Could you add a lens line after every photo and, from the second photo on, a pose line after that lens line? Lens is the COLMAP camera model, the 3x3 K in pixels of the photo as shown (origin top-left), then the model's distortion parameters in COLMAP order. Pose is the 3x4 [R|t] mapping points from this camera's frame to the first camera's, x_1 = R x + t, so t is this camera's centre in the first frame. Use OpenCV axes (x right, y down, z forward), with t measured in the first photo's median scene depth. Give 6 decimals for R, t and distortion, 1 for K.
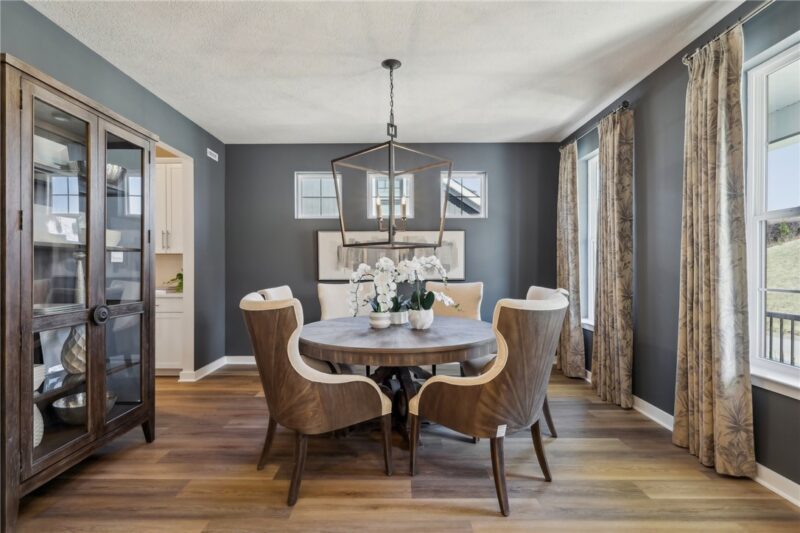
lens RADIAL K [[389.6, 0, 400.0], [0, 389.6, 266.5], [0, 0, 1]] dist [0.001018, -0.000440]
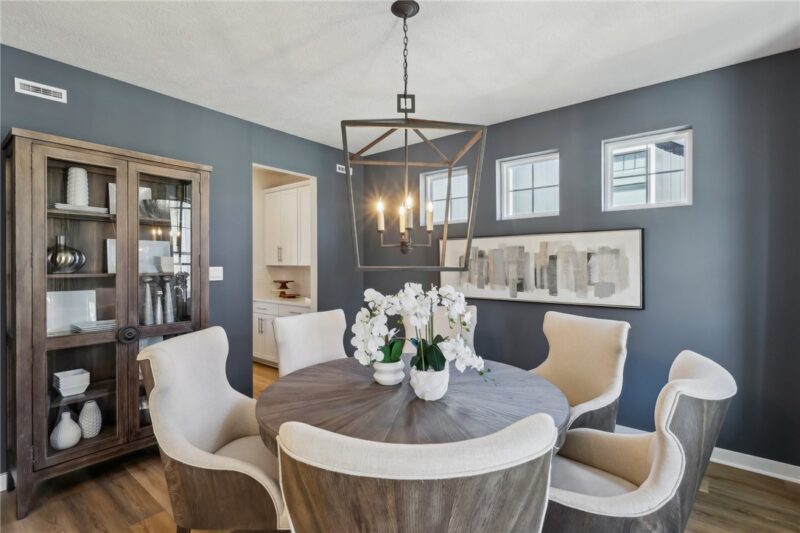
lens RADIAL K [[391.0, 0, 400.0], [0, 391.0, 266.5], [0, 0, 1]] dist [0.003099, 0.000670]
pose [[0.780503, 0.000222, -0.625152, 0.494665], [0.003437, 0.999983, 0.004646, -0.068048], [0.625143, -0.005775, 0.780489, 0.523025]]
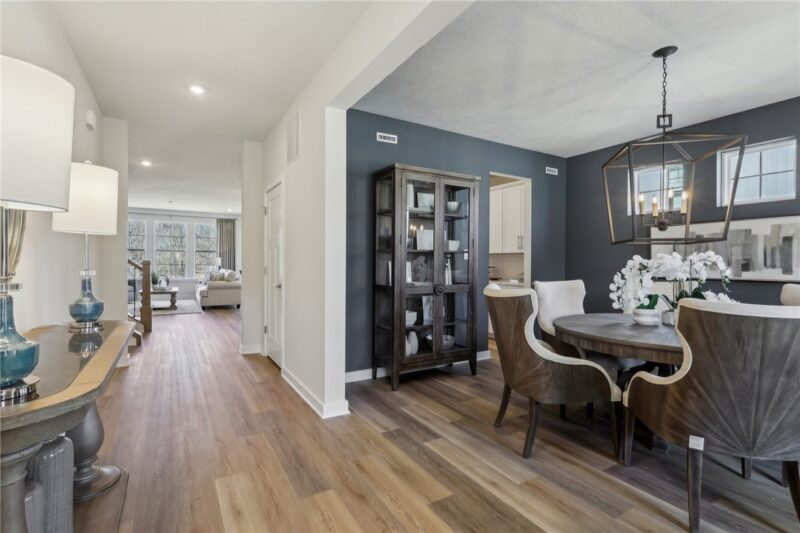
lens RADIAL K [[382.4, 0, 394.9], [0, 382.4, 261.5], [0, 0, 1]] dist [0.001568, 0.000058]
pose [[0.513390, 0.001828, -0.858153, 0.533911], [-0.004104, 0.999992, -0.000326, -0.001680], [0.858146, 0.003689, 0.513393, -0.059189]]
